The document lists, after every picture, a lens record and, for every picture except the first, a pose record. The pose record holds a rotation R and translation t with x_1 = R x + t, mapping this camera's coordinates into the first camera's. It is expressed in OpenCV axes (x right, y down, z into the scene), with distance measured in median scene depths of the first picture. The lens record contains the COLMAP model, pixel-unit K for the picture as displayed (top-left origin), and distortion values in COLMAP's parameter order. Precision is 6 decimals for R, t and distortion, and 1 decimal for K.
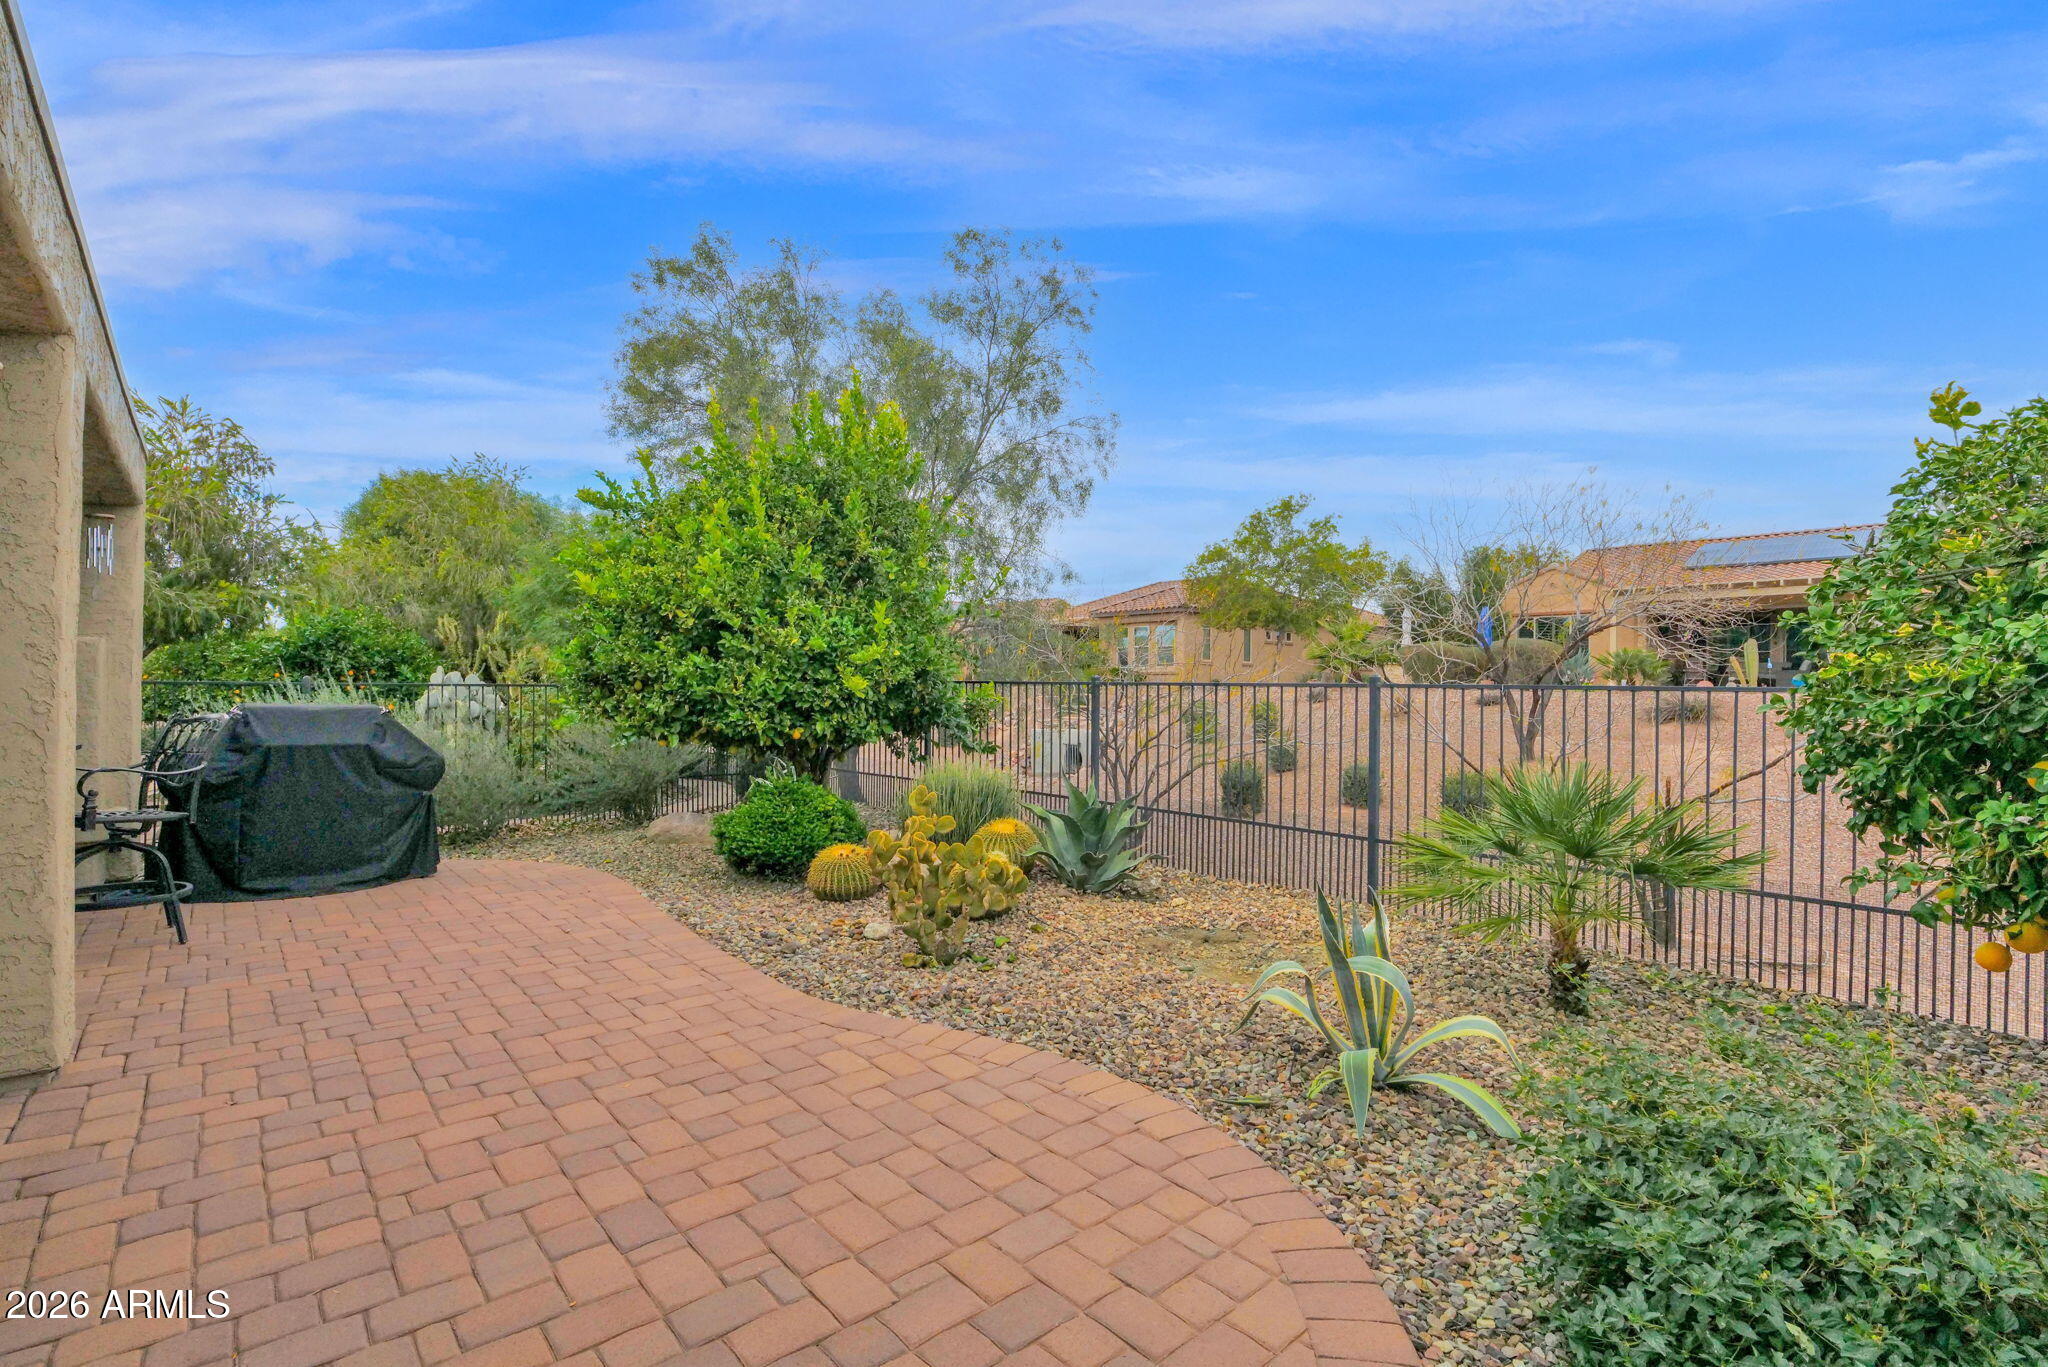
lens RADIAL K [[947.8, 0, 1024.0], [0, 947.8, 683.5], [0, 0, 1]] dist [-0.029063, 0.007472]
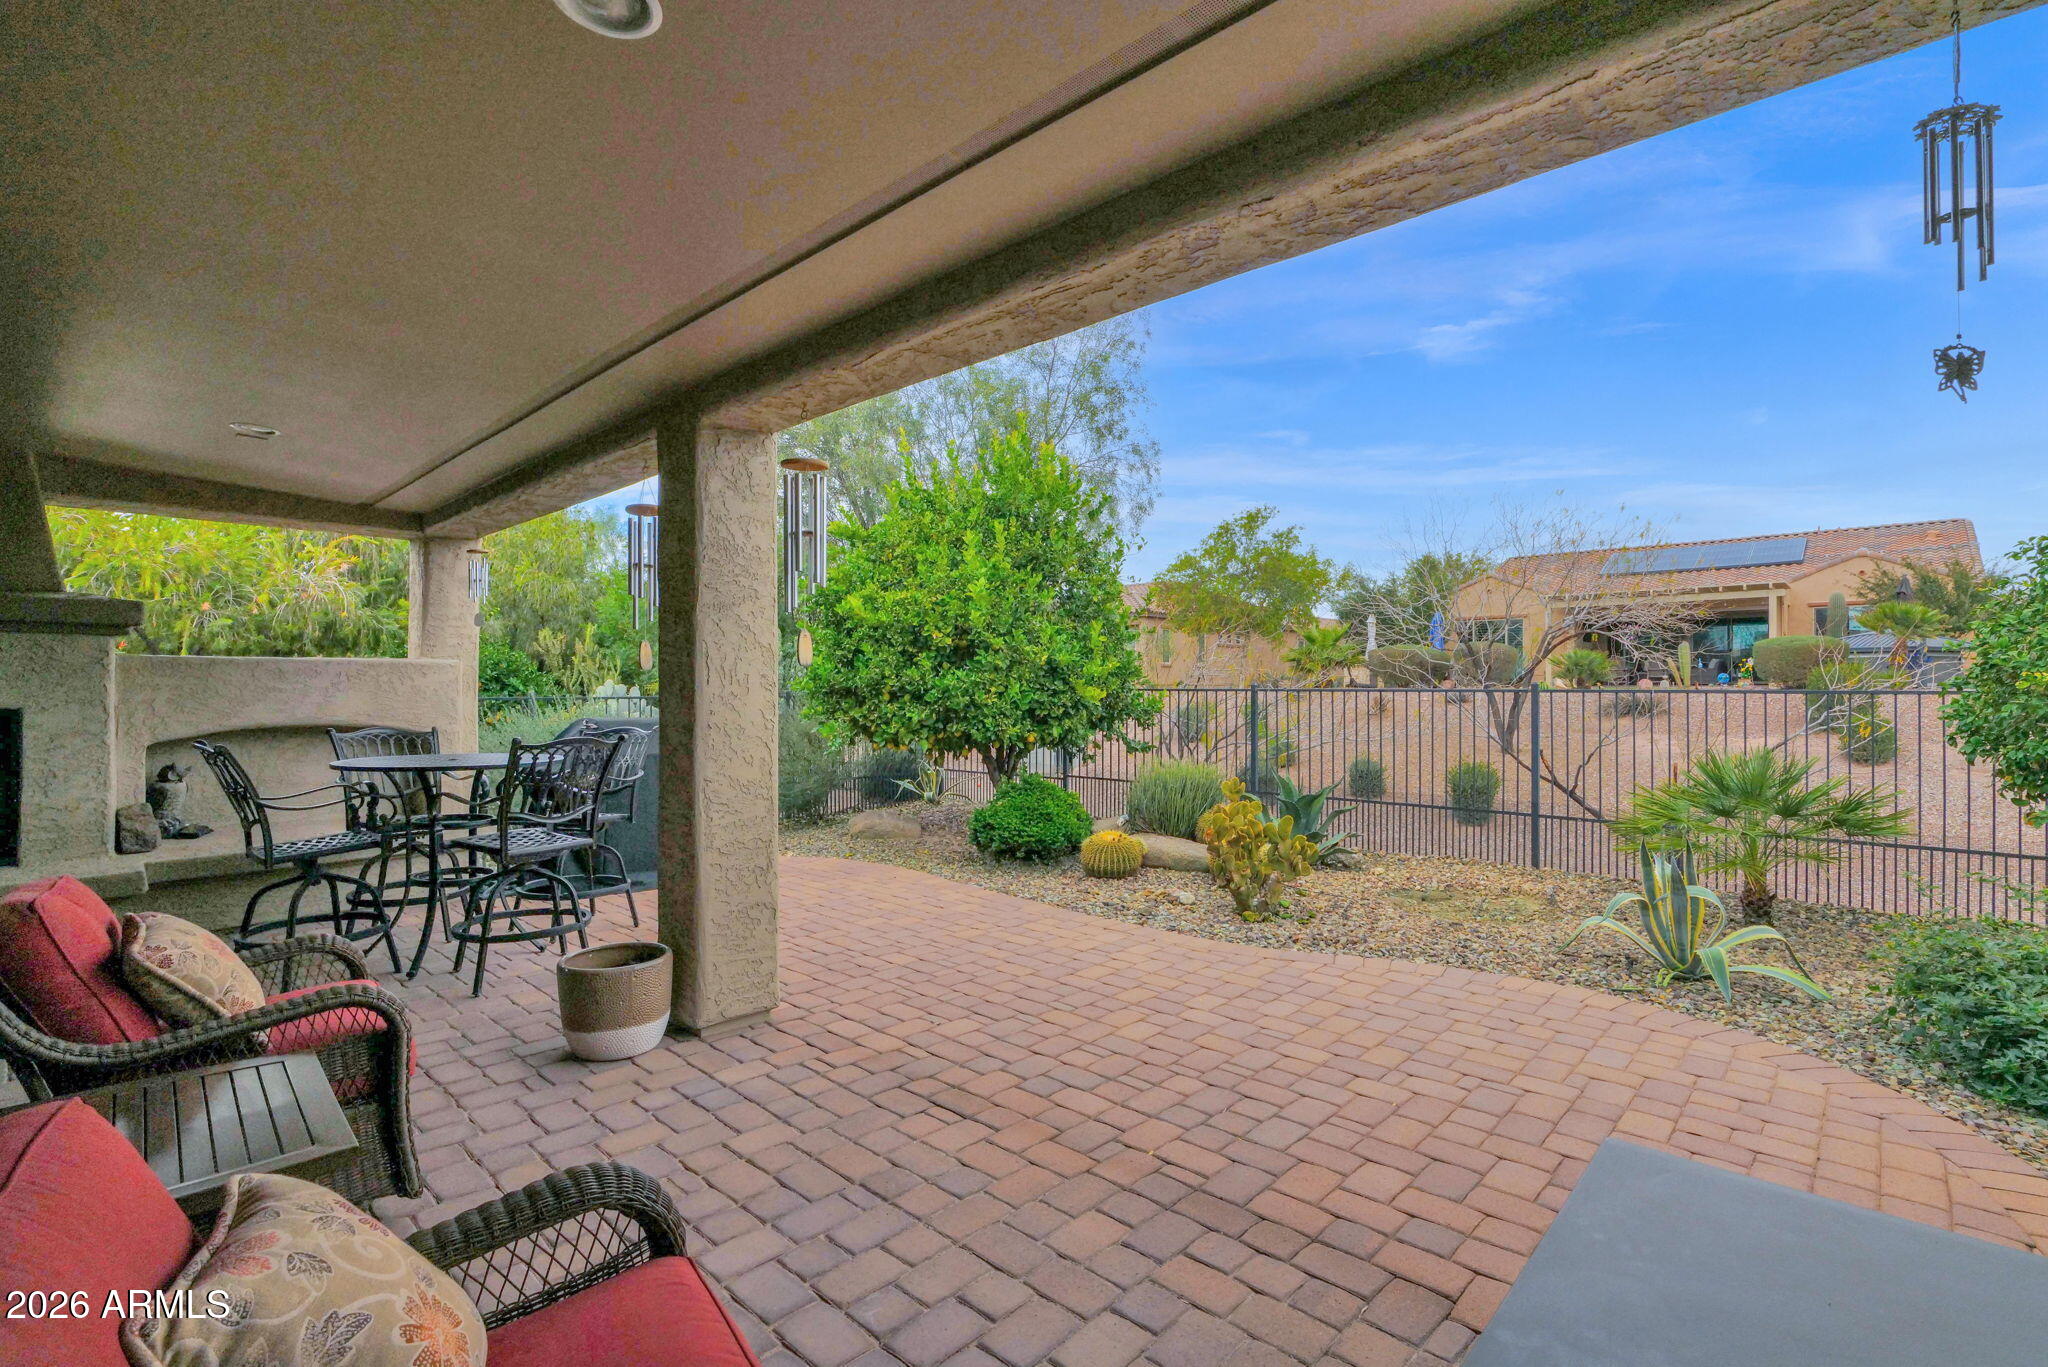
lens RADIAL K [[947.8, 0, 1024.0], [0, 947.8, 683.5], [0, 0, 1]] dist [-0.029063, 0.007472]
pose [[0.995376, -0.009456, 0.095588, -0.559653], [0.009641, 0.999952, -0.001482, -0.016530], [-0.095569, 0.002397, 0.995420, -0.222666]]
